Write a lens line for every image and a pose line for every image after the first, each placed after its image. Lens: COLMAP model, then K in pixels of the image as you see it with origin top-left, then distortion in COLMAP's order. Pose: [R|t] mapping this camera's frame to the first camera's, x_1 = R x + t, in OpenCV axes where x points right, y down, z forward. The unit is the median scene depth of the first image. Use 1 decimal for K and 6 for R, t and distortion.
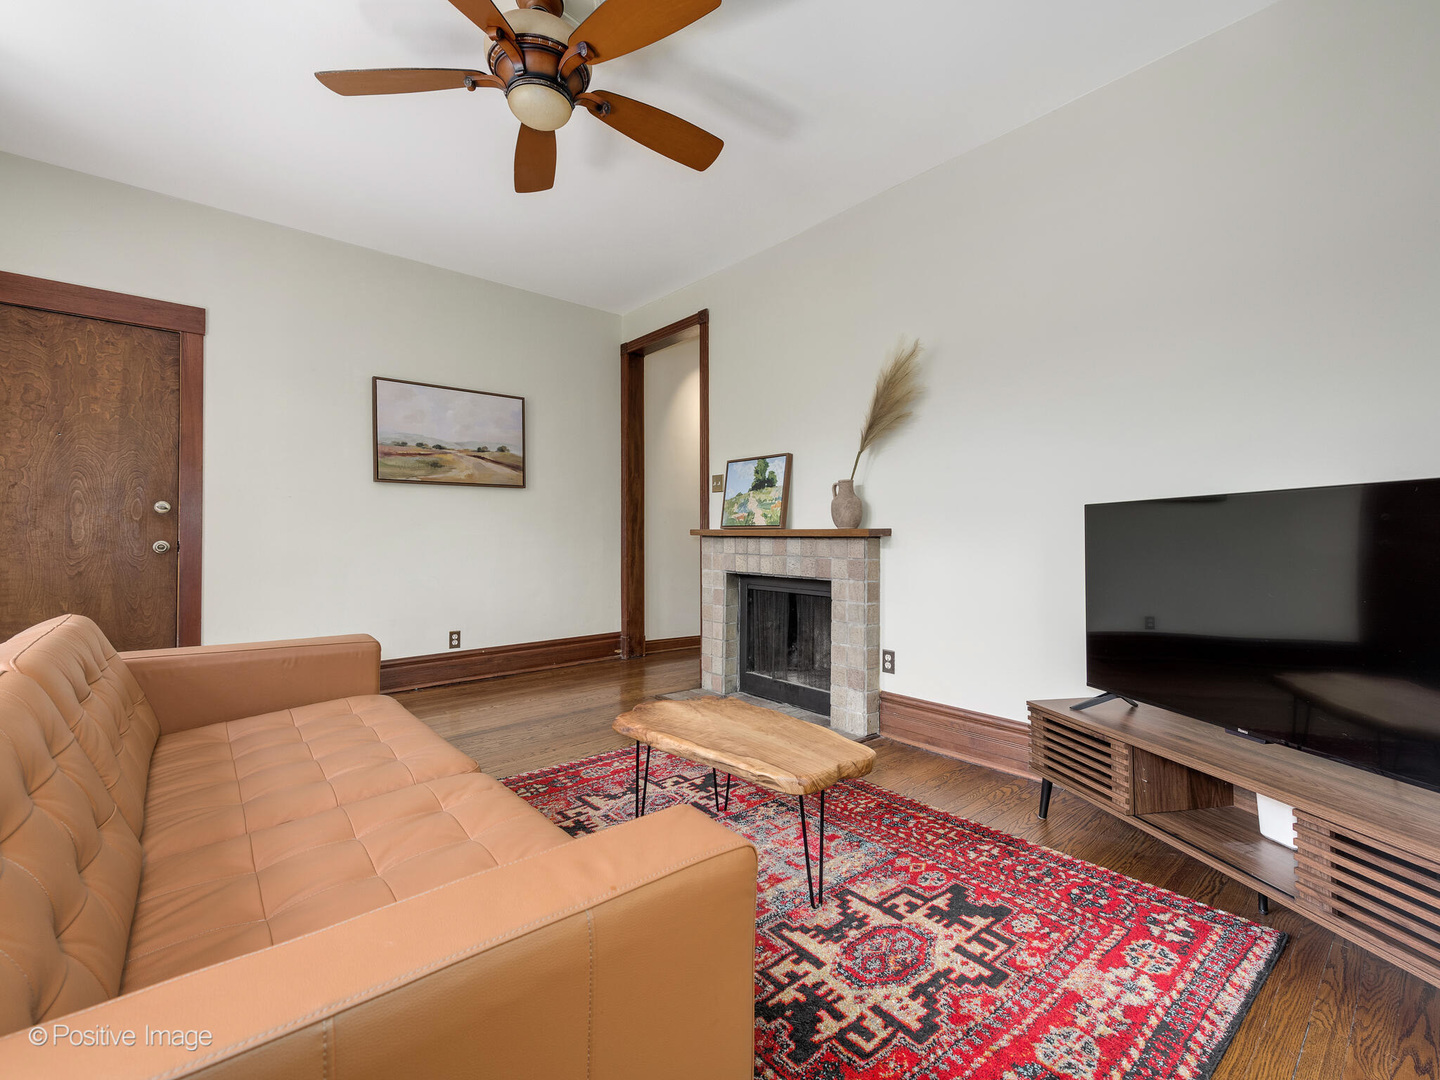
lens RADIAL K [[627.4, 0, 723.7], [0, 627.4, 534.3], [0, 0, 1]] dist [0.003022, -0.000344]
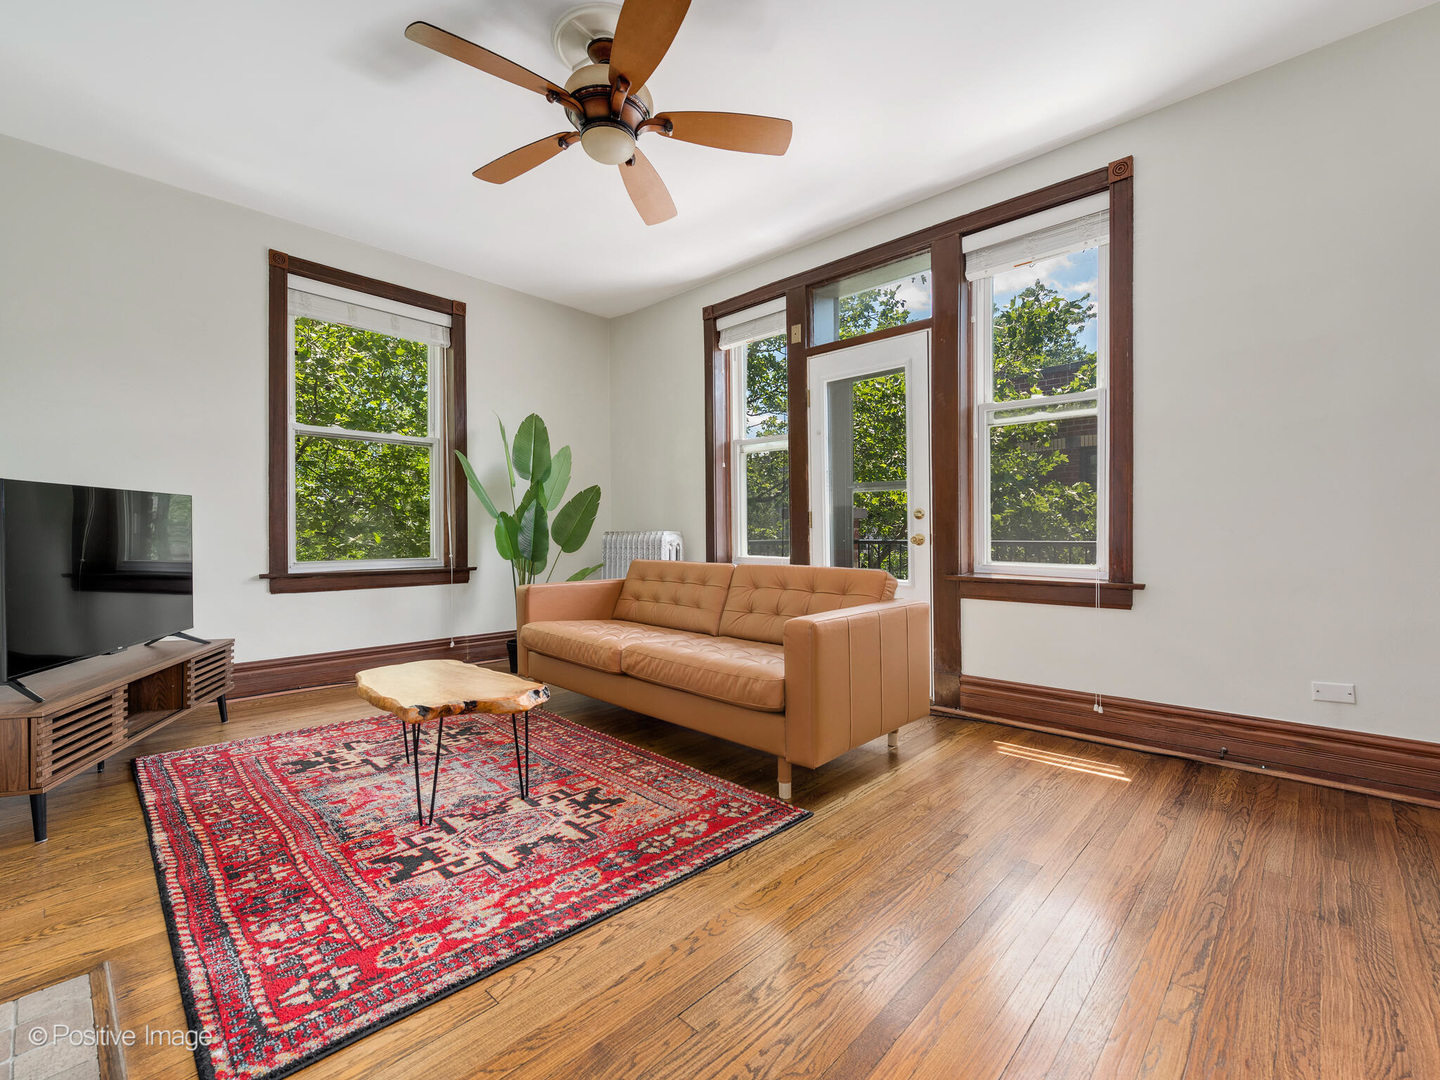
lens RADIAL K [[633.7, 0, 720.5], [0, 633.7, 529.5], [0, 0, 1]] dist [0.001971, 0.000265]
pose [[-0.995245, -0.004379, -0.097308, -0.209202], [-0.003826, 0.999975, -0.005866, 0.015195], [0.097331, -0.005466, -0.995237, 1.226851]]
